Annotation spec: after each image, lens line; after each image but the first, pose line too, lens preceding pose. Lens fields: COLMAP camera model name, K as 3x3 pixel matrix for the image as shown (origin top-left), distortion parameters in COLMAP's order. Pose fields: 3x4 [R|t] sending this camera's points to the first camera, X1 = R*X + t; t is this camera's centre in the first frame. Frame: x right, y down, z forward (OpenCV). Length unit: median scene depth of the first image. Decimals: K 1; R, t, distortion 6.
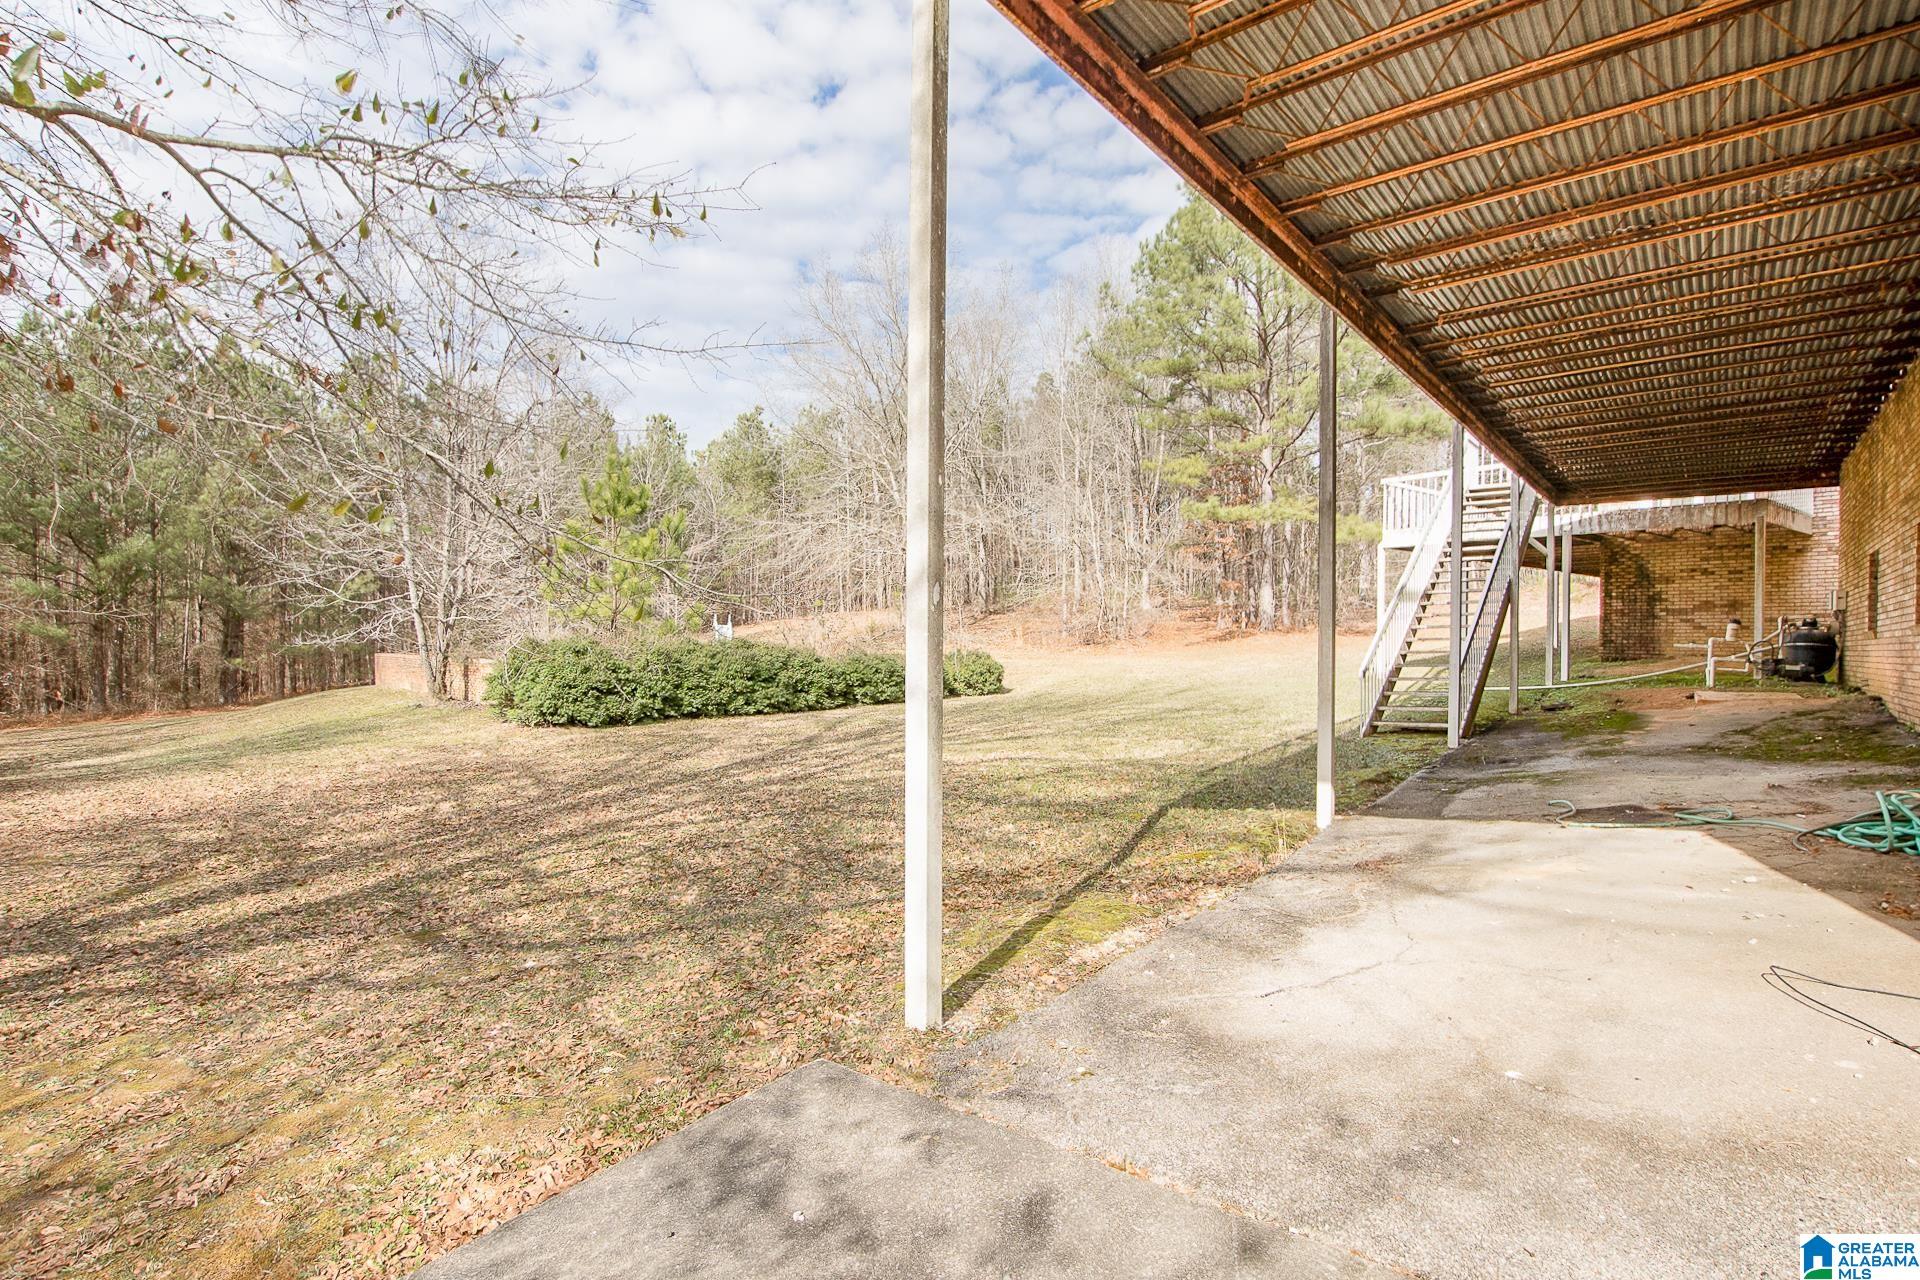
lens RADIAL K [[947.4, 0, 952.7], [0, 947.4, 647.4], [0, 0, 1]] dist [-0.014453, -0.003083]
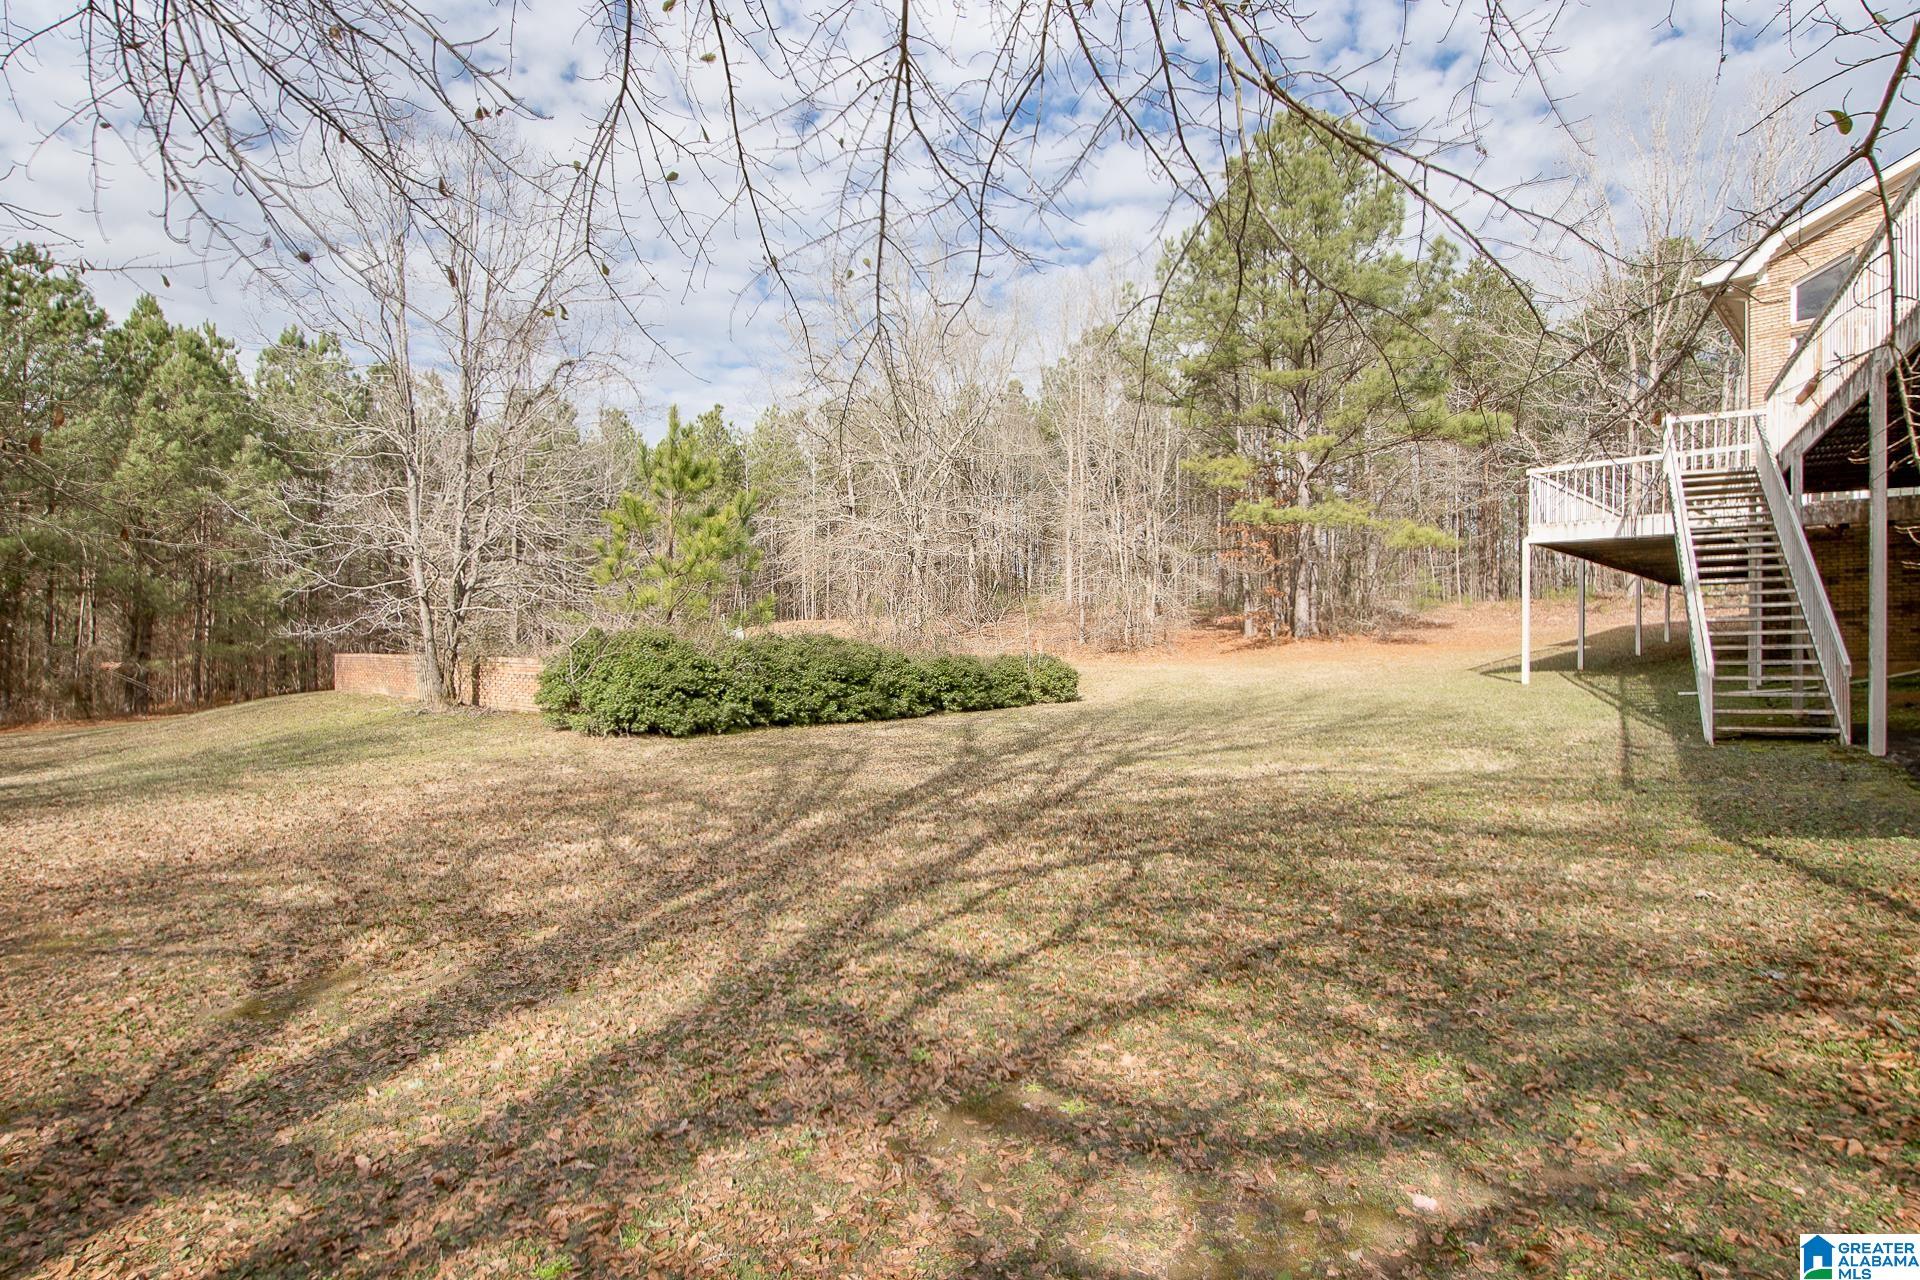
lens RADIAL K [[947.4, 0, 966.2], [0, 947.4, 629.4], [0, 0, 1]] dist [-0.014453, -0.003083]
pose [[0.995835, 0.009754, 0.090645, -0.184377], [-0.006672, 0.999391, -0.034239, 0.015525], [-0.090924, 0.033491, 0.995295, 0.135928]]
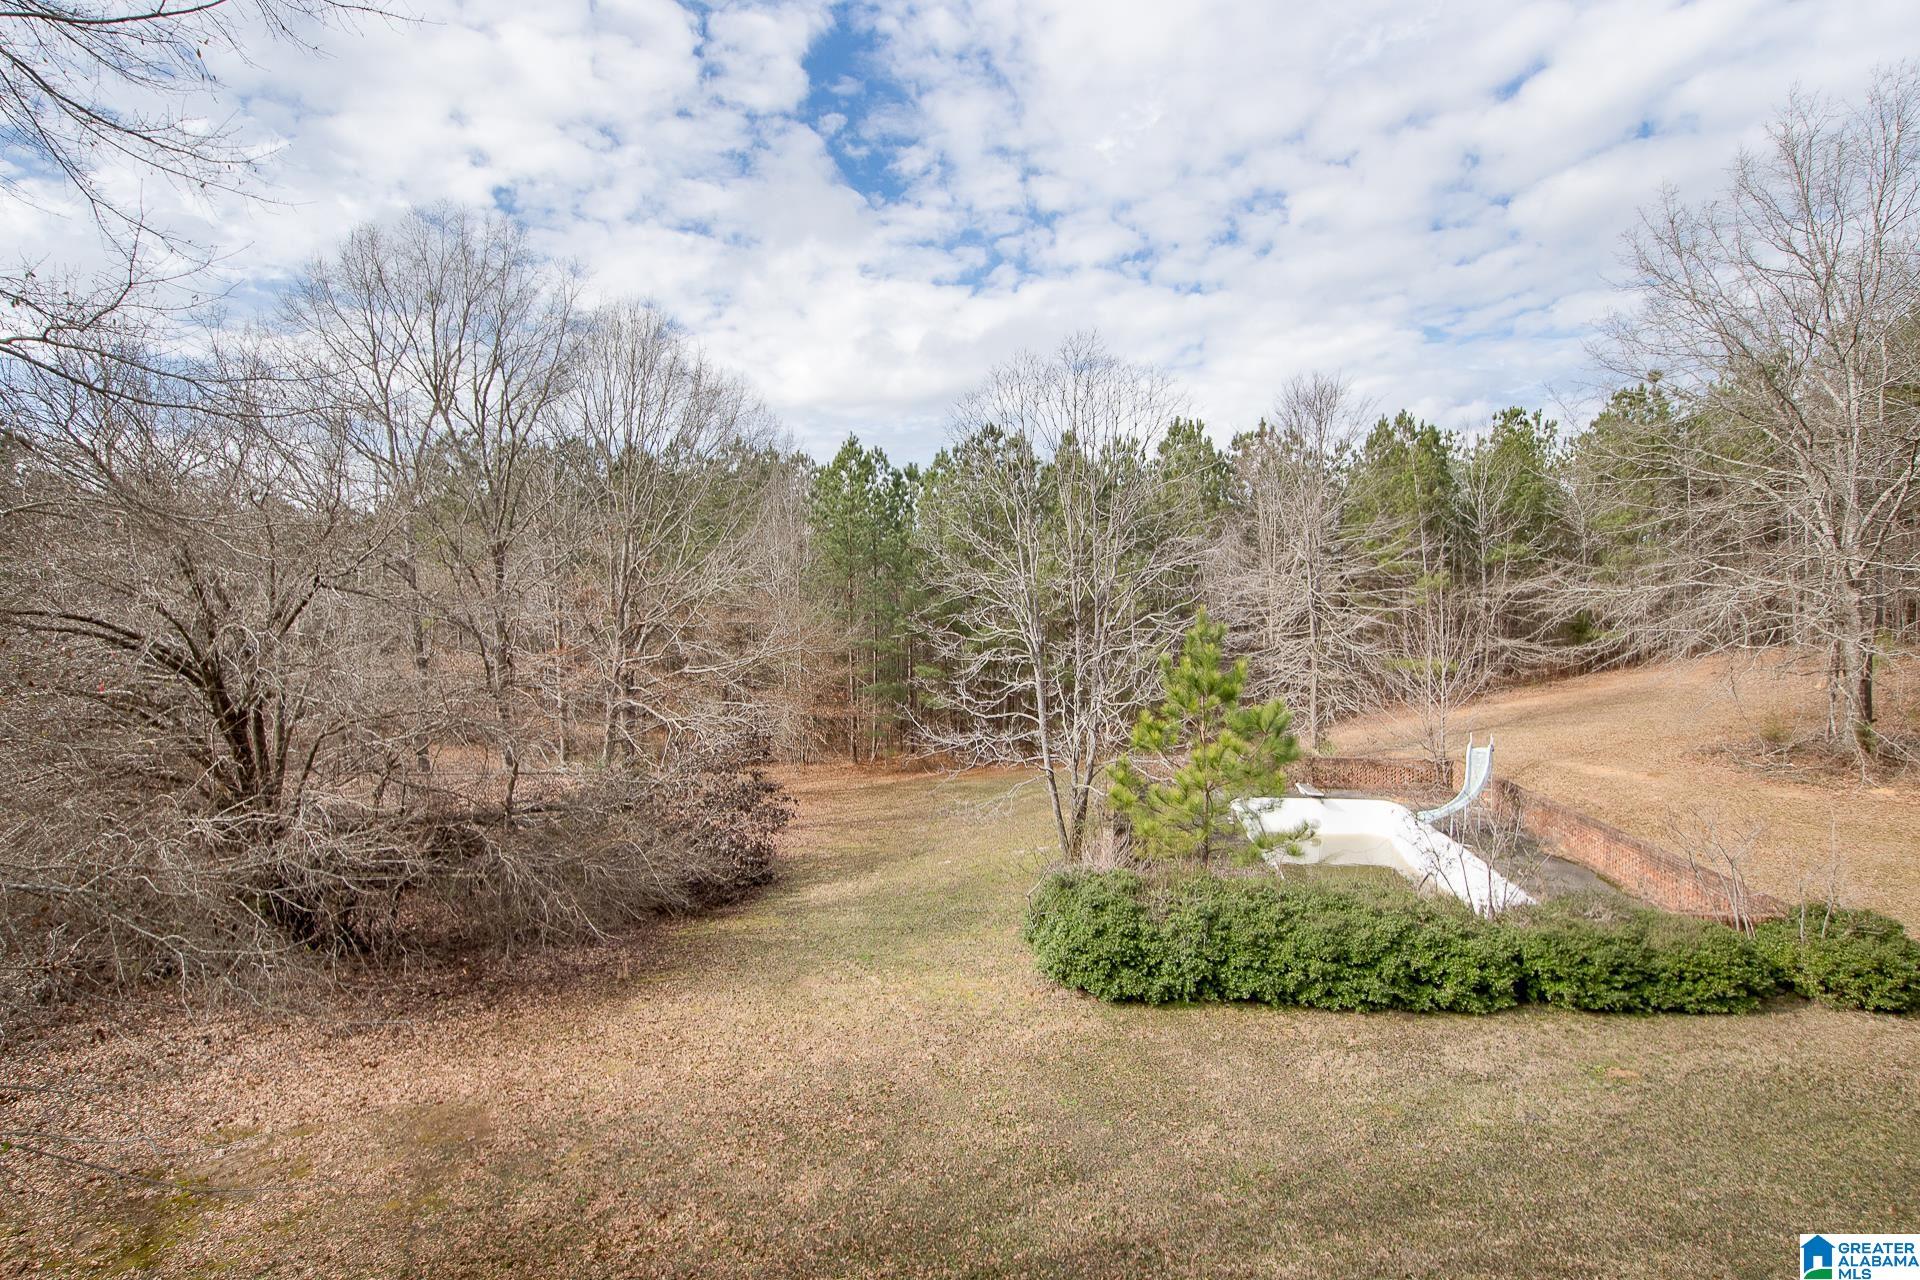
lens RADIAL K [[947.4, 0, 936.4], [0, 947.4, 639.8], [0, 0, 1]] dist [-0.014453, -0.003083]
pose [[0.613084, 0.007643, -0.789980, 0.161801], [0.004441, 0.999904, 0.013121, -0.221377], [0.790005, -0.011552, 0.612992, 0.341684]]
